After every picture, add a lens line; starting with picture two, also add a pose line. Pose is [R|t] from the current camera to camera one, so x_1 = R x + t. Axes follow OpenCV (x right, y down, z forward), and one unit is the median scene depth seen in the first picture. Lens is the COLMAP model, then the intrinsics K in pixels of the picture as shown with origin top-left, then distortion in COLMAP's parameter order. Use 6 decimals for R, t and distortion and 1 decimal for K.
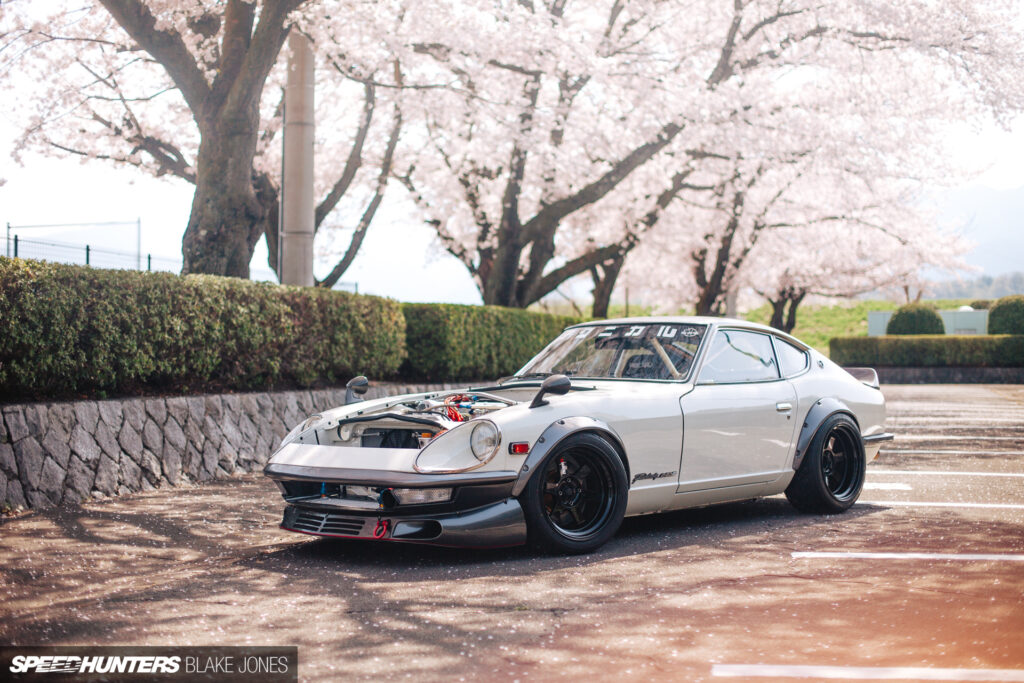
lens RADIAL K [[1482.8, 0, 512.0], [0, 1482.8, 341.5], [0, 0, 1]] dist [-0.122371, -0.048010]
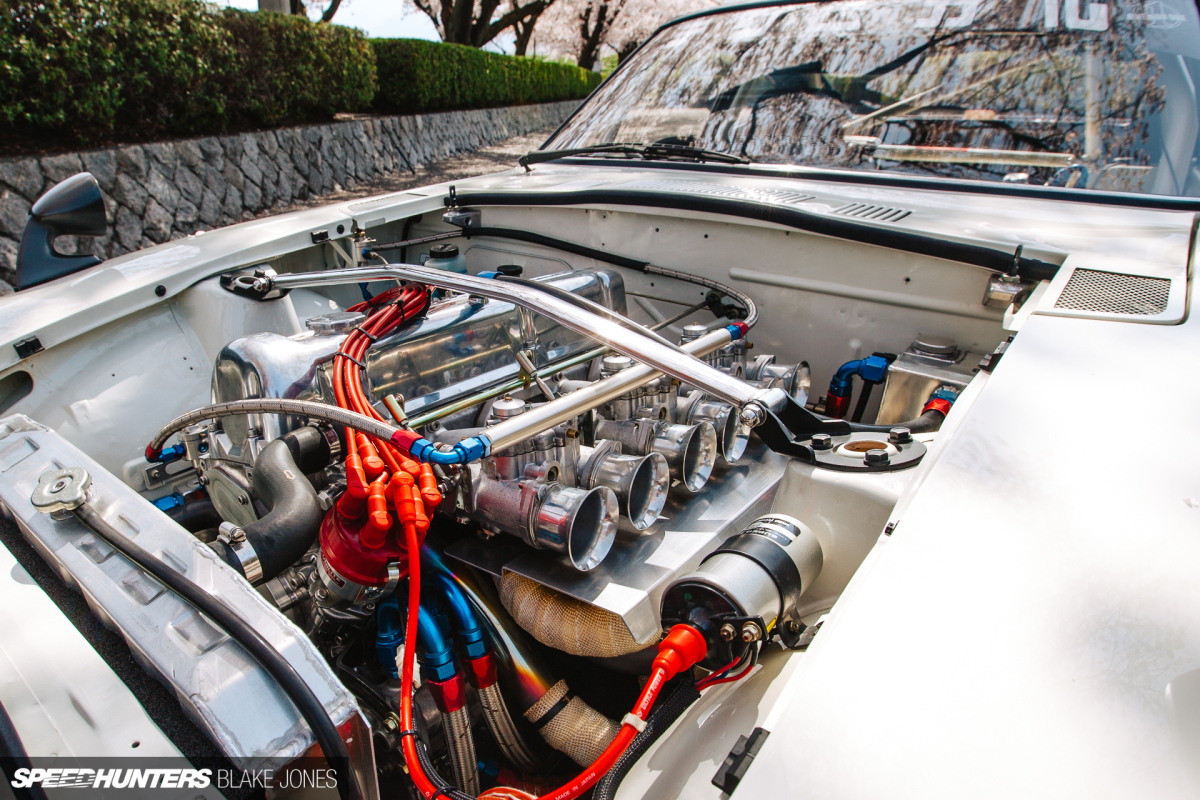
lens RADIAL K [[725.3, 0, 479.6], [0, 725.3, 430.1], [0, 0, 1]] dist [-0.068271, 0.034335]
pose [[0.999603, -0.016275, 0.022986, -0.017295], [0.004488, 0.897750, 0.440483, 0.004893], [-0.027805, -0.440205, 0.897467, 0.540264]]
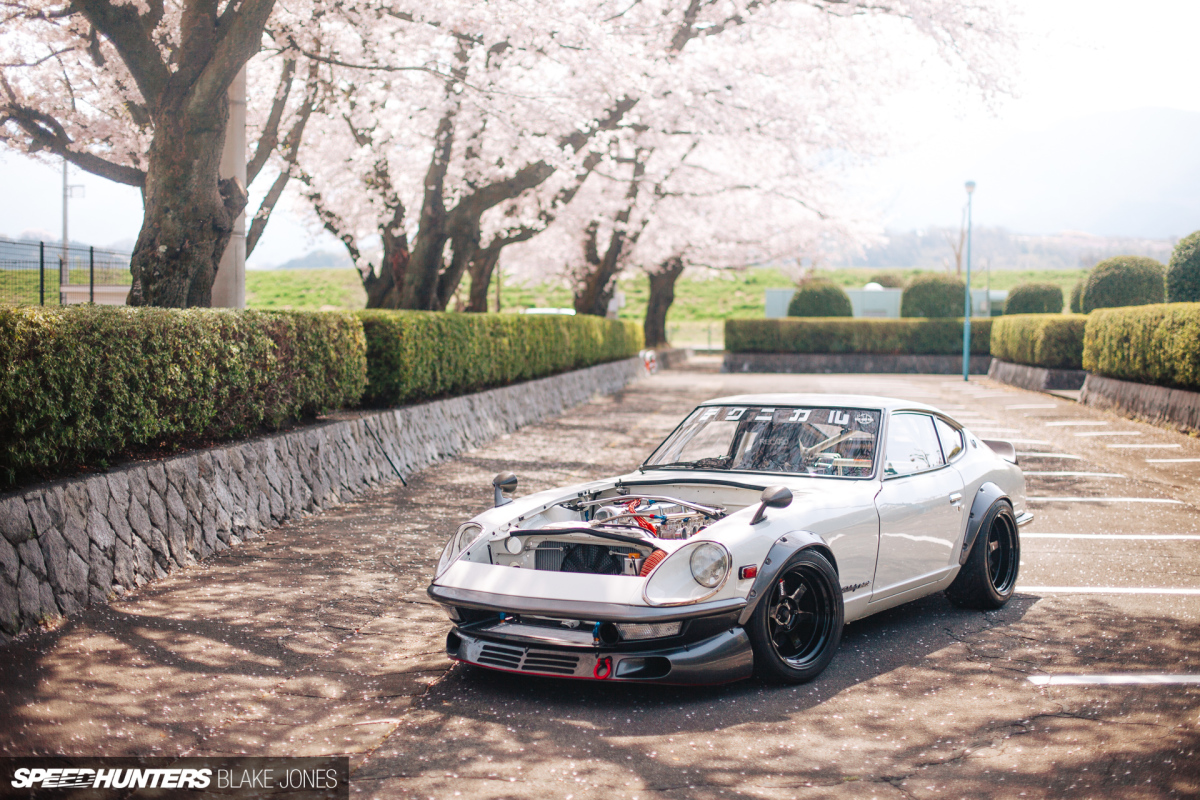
lens RADIAL K [[1737.7, 0, 600.0], [0, 1737.7, 400.0], [0, 0, 1]] dist [-0.122371, -0.048010]
pose [[0.984915, 0.000482, 0.173038, -0.143040], [-0.010391, 0.998356, 0.056361, -0.048826], [-0.172727, -0.057309, 0.983301, -0.006913]]
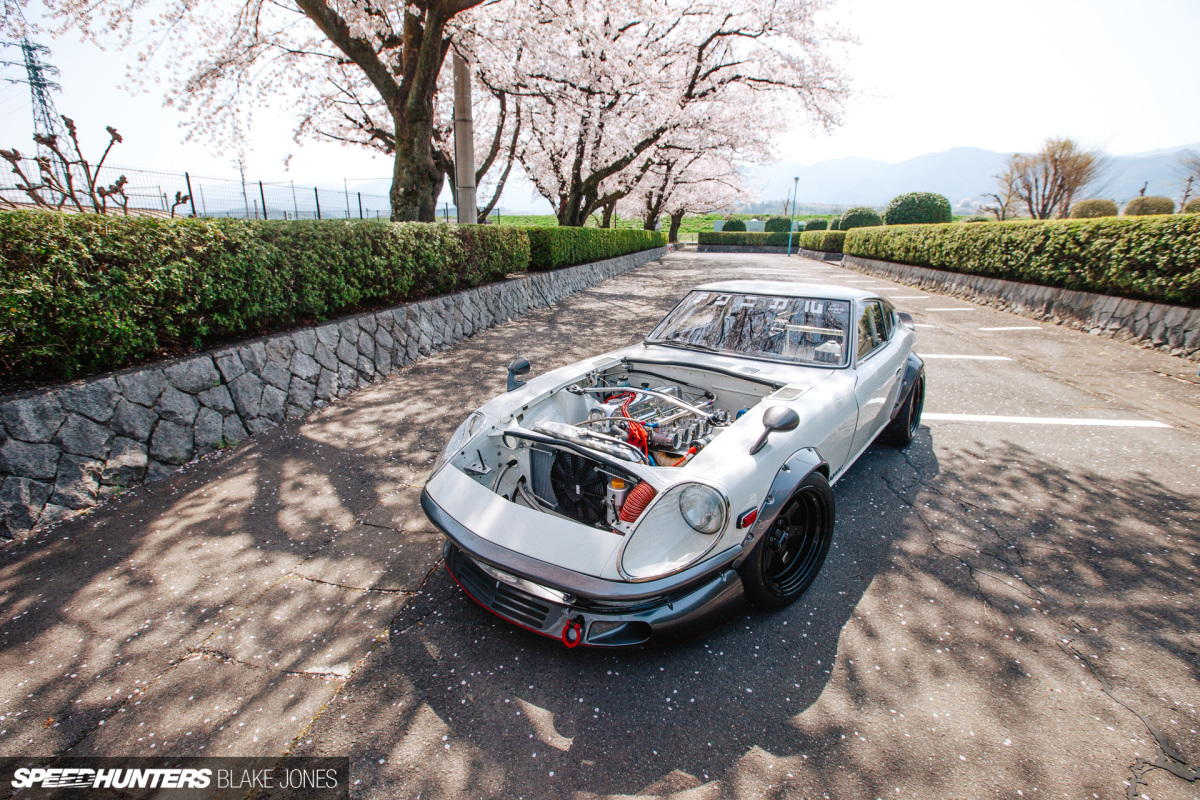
lens RADIAL K [[541.7, 0, 600.0], [0, 541.7, 400.0], [0, 0, 1]] dist [-0.054863, 0.000551]
pose [[0.997218, -0.016795, 0.072629, -0.048727], [-0.006281, 0.951895, 0.306361, -0.038597], [-0.074280, -0.305965, 0.949141, 0.408756]]
